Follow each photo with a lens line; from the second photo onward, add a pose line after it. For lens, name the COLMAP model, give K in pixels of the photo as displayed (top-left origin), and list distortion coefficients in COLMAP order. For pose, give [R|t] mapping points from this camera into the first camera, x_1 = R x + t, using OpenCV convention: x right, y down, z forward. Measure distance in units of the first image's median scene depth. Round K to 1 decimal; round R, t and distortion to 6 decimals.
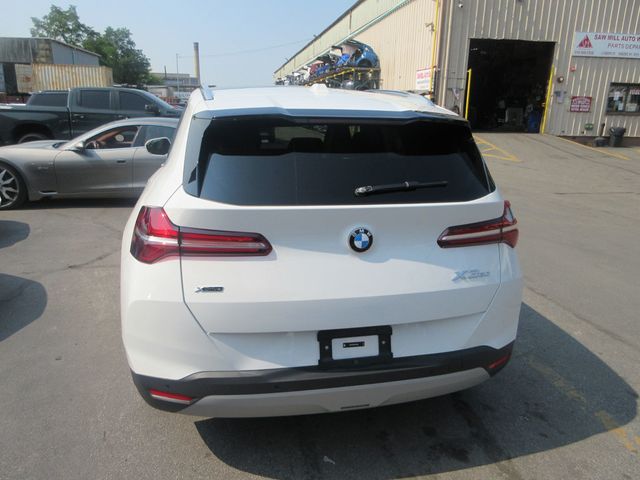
lens RADIAL K [[477.6, 0, 316.5], [0, 477.6, 239.7], [0, 0, 1]] dist [0.004996, -0.007102]
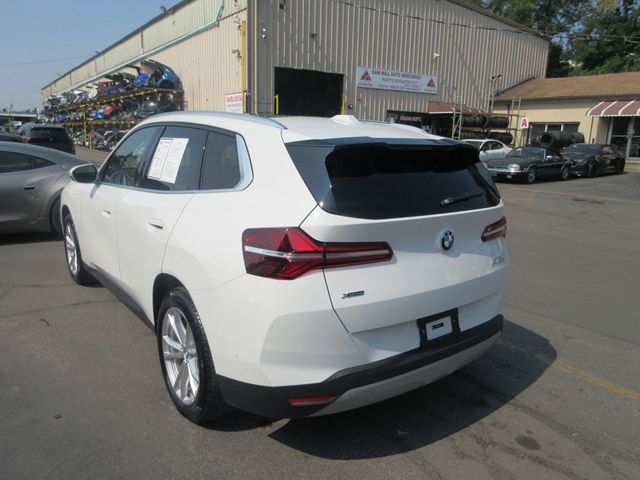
lens RADIAL K [[477.6, 0, 317.3], [0, 477.6, 241.6], [0, 0, 1]] dist [0.004996, -0.007102]
pose [[0.907293, -0.089399, 0.410886, -0.066489], [0.105008, 0.994350, -0.015525, -0.001141], [-0.407177, 0.057232, 0.911554, -0.001567]]
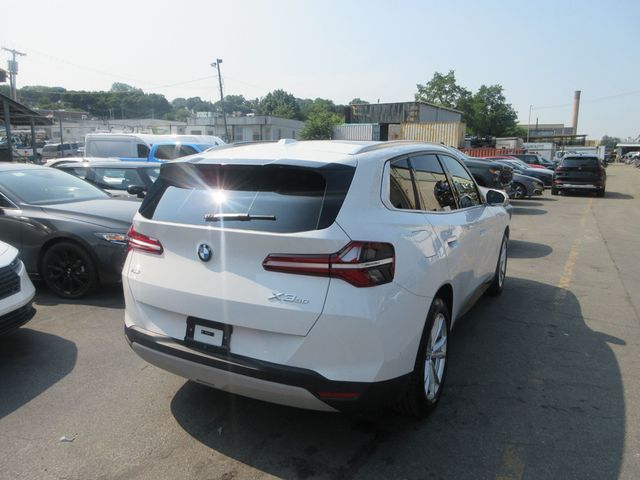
lens RADIAL K [[477.6, 0, 319.8], [0, 477.6, 239.5], [0, 0, 1]] dist [0.004996, -0.007102]
pose [[0.755882, 0.102209, -0.646681, 0.108789], [-0.167910, 0.984966, -0.040589, -0.003216], [0.632810, 0.139264, 0.761680, 0.014775]]
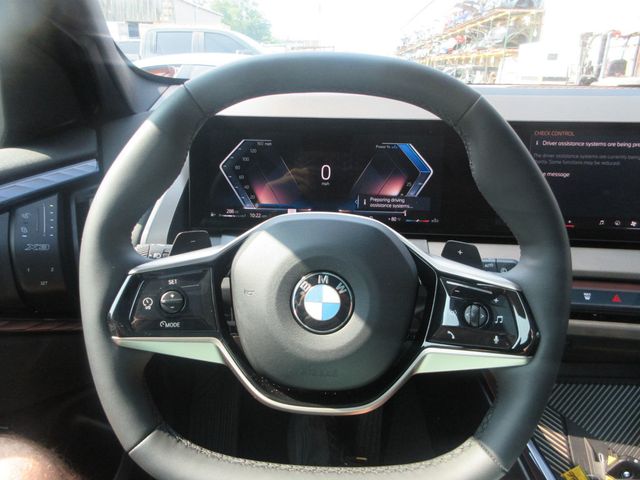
lens RADIAL K [[477.6, 0, 315.7], [0, 477.6, 237.7], [0, 0, 1]] dist [0.004996, -0.007102]
pose [[0.971664, 0.073372, -0.224691, -0.033899], [-0.058164, 0.995592, 0.073584, -0.036960], [0.229099, -0.058430, 0.971648, 0.194057]]
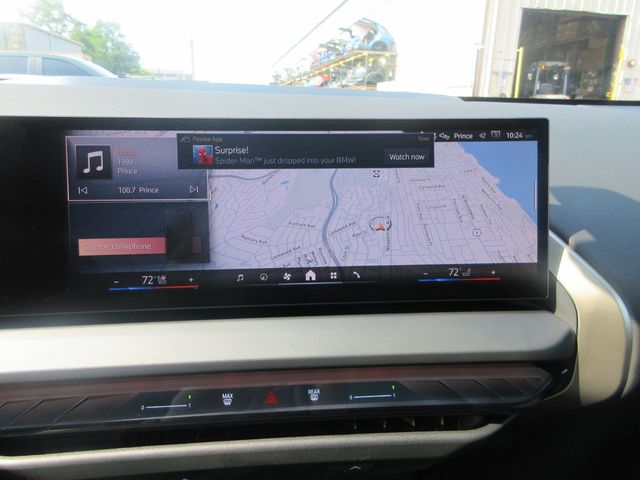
lens RADIAL K [[477.6, 0, 316.8], [0, 477.6, 240.7], [0, 0, 1]] dist [0.004996, -0.007102]
pose [[0.999897, 0.007944, 0.011946, -0.021523], [-0.007997, 0.999958, 0.004412, -0.038187], [-0.011910, -0.004507, 0.999919, 0.207574]]
